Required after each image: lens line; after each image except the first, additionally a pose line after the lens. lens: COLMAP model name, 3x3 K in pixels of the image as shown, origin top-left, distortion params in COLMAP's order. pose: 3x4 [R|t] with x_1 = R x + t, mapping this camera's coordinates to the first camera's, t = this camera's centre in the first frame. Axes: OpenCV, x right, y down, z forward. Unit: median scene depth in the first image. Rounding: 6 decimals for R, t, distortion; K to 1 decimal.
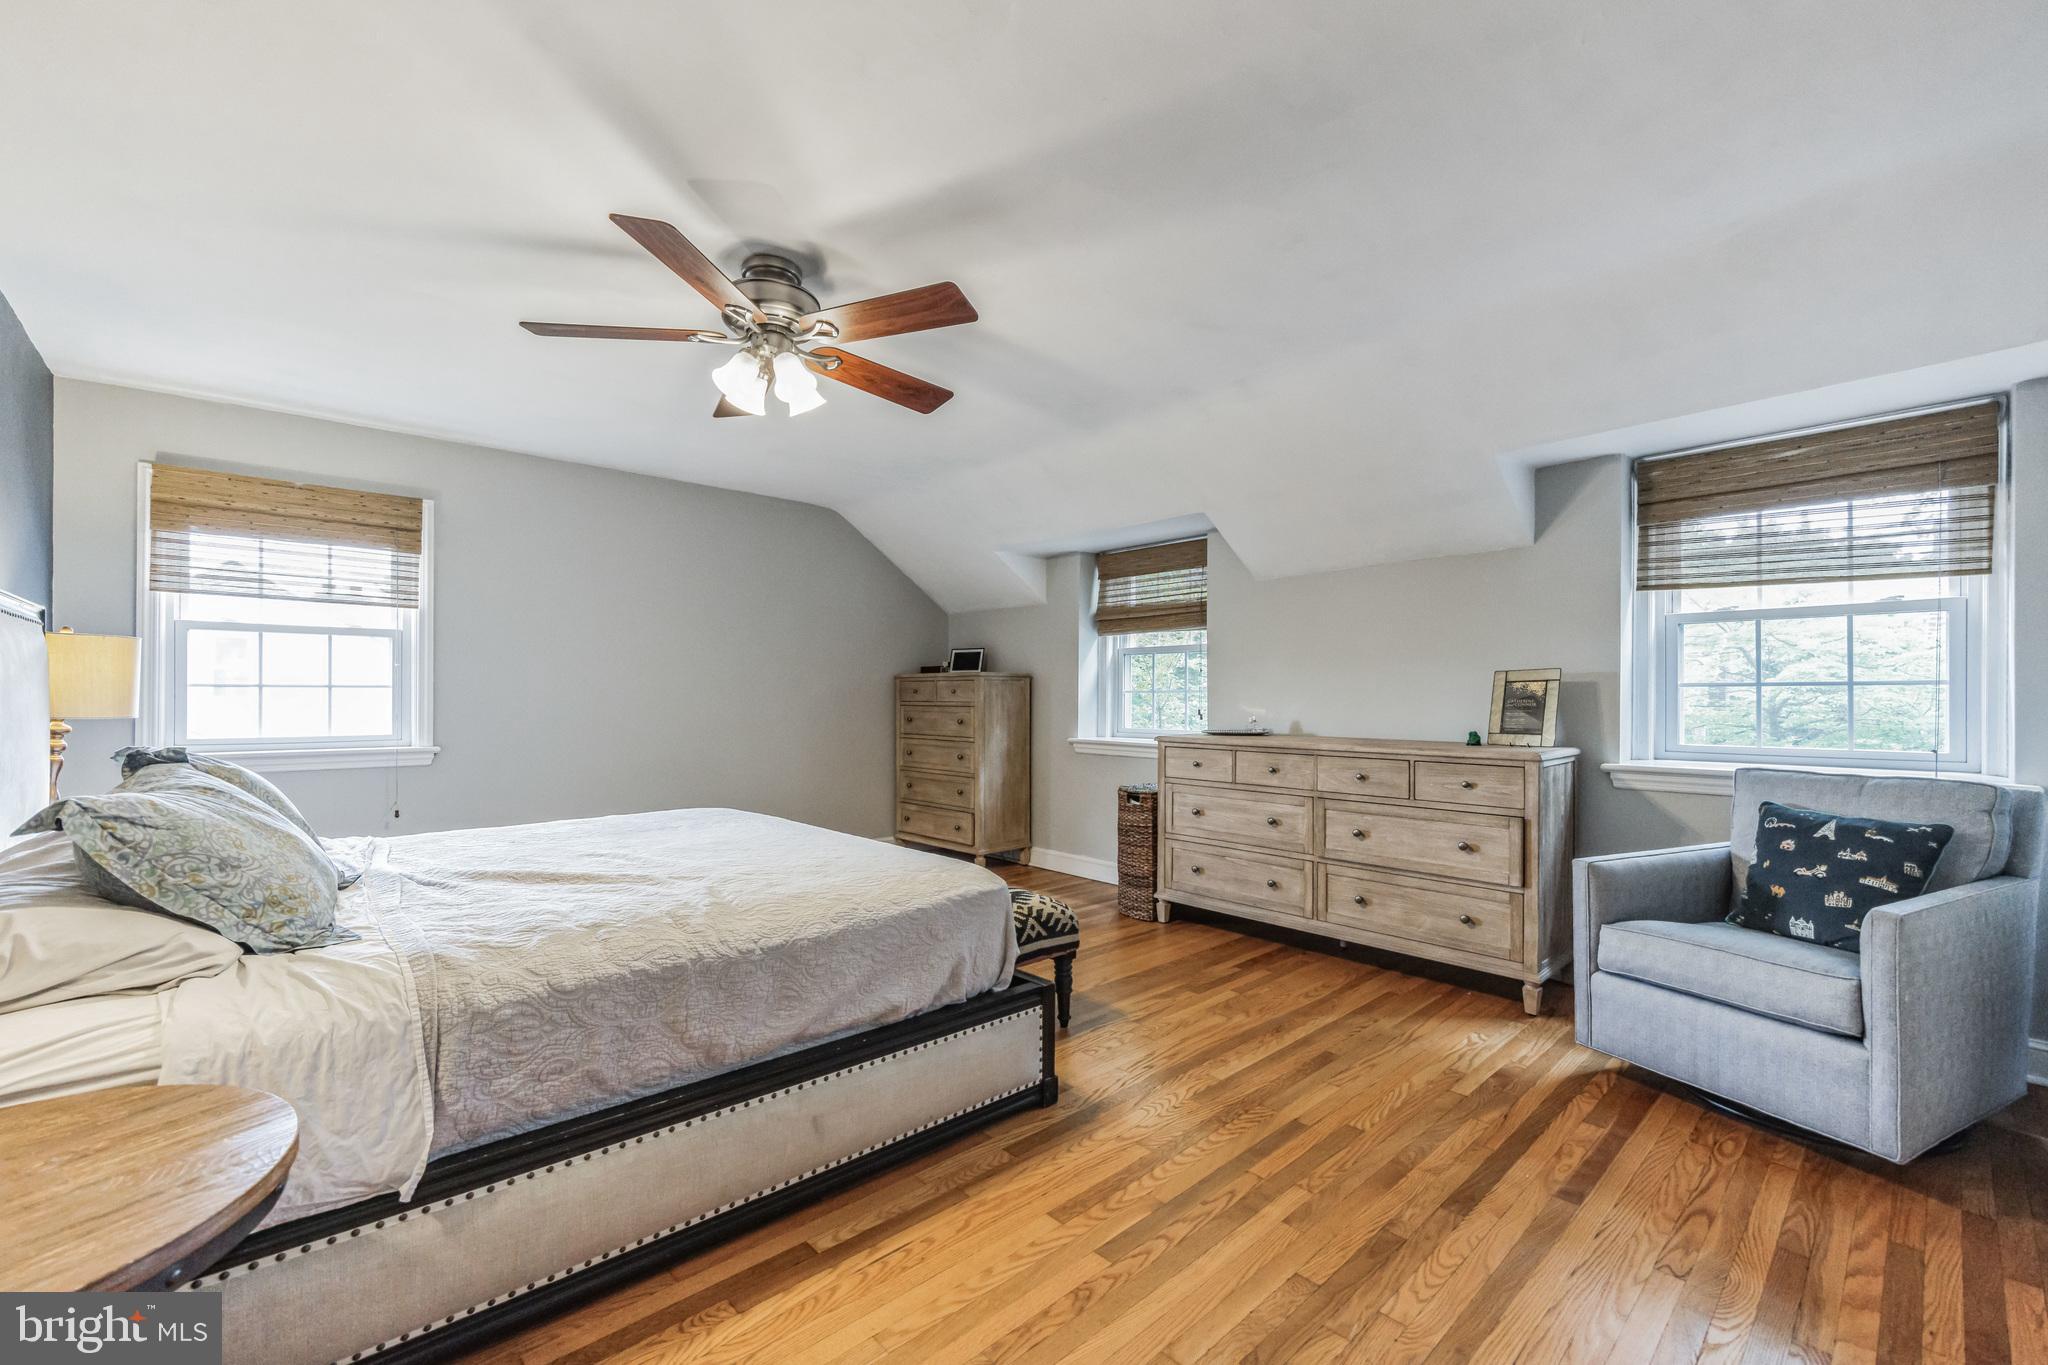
lens RADIAL K [[832.9, 0, 1015.2], [0, 832.9, 691.3], [0, 0, 1]] dist [0.000403, -0.000227]
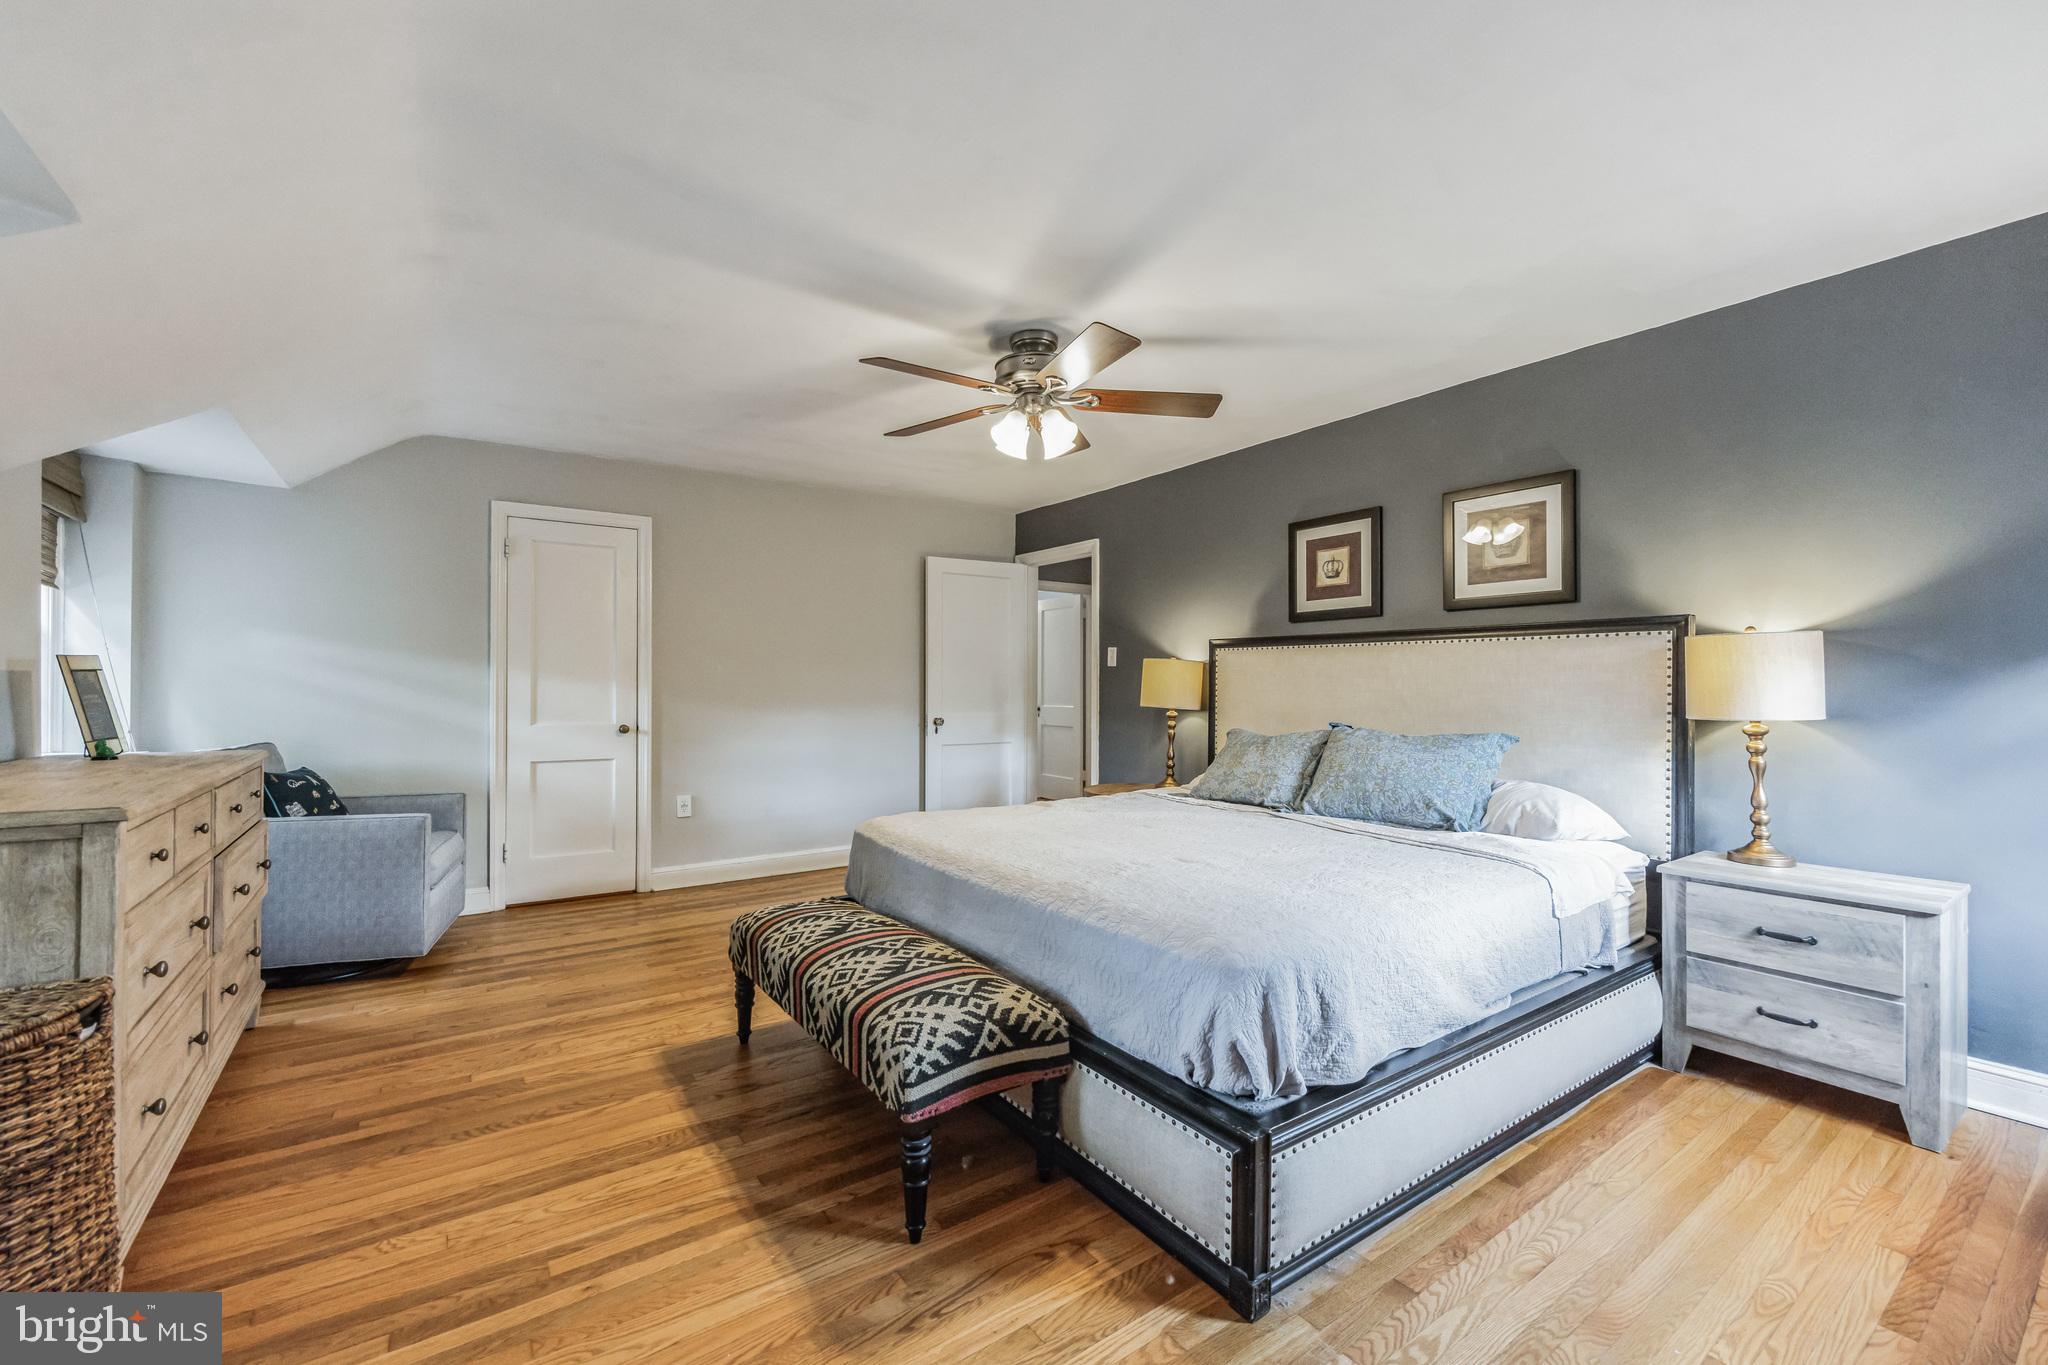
lens RADIAL K [[832.9, 0, 1027.0], [0, 832.9, 682.2], [0, 0, 1]] dist [0.000403, -0.000227]
pose [[-0.991412, -0.005801, 0.130646, -0.378916], [-0.006513, 0.999966, -0.005021, -0.001678], [-0.130612, -0.005828, -0.991416, 1.897823]]
